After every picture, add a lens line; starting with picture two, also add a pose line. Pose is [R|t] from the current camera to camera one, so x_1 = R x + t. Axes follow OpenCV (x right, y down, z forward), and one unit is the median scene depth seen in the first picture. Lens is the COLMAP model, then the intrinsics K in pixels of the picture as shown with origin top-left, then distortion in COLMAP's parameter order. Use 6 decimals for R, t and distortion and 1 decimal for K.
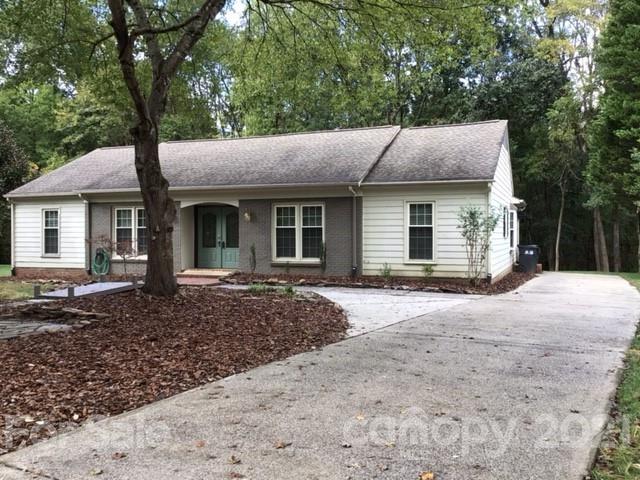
lens RADIAL K [[574.8, 0, 311.2], [0, 574.8, 239.3], [0, 0, 1]] dist [0.132464, -0.263296]
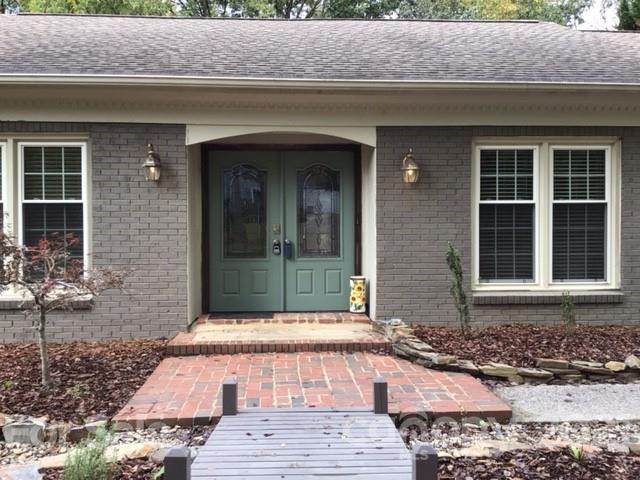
lens RADIAL K [[574.8, 0, 311.2], [0, 574.8, 239.3], [0, 0, 1]] dist [0.132464, -0.263296]
pose [[0.902566, -0.008339, 0.430470, -0.329873], [0.006946, 0.999964, 0.004808, 0.000850], [-0.430495, -0.001349, 0.902592, 0.704529]]
